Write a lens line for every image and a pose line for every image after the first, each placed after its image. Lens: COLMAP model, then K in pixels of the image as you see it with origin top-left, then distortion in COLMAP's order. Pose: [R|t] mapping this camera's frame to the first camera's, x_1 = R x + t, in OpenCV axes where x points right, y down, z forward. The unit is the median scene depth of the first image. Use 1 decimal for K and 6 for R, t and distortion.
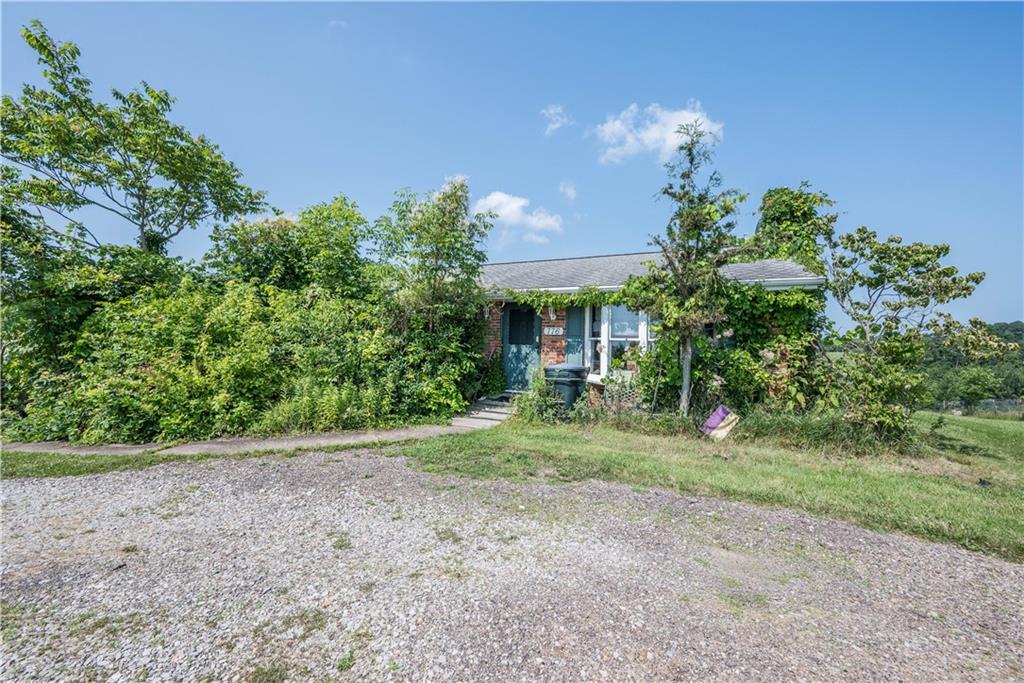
lens RADIAL K [[427.9, 0, 509.7], [0, 427.9, 346.0], [0, 0, 1]] dist [0.004052, 0.000081]
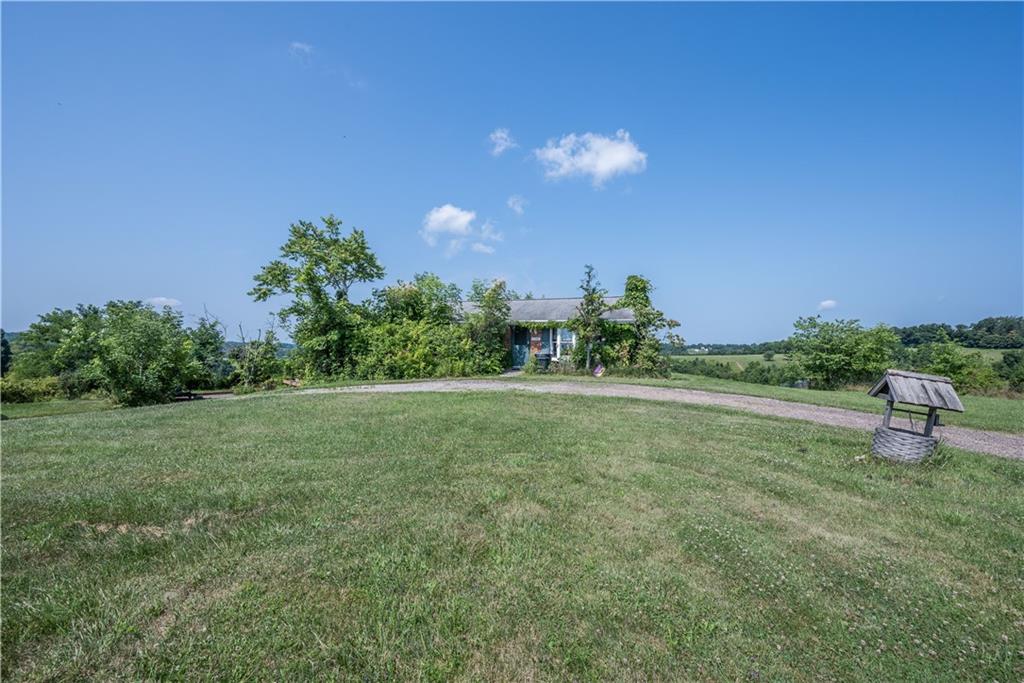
lens RADIAL K [[427.9, 0, 512.5], [0, 427.9, 341.2], [0, 0, 1]] dist [0.004052, 0.000081]
pose [[0.990466, -0.006093, 0.137620, -0.378705], [0.009309, 0.999698, -0.022736, 0.031706], [-0.137440, 0.023800, 0.990224, -1.397285]]
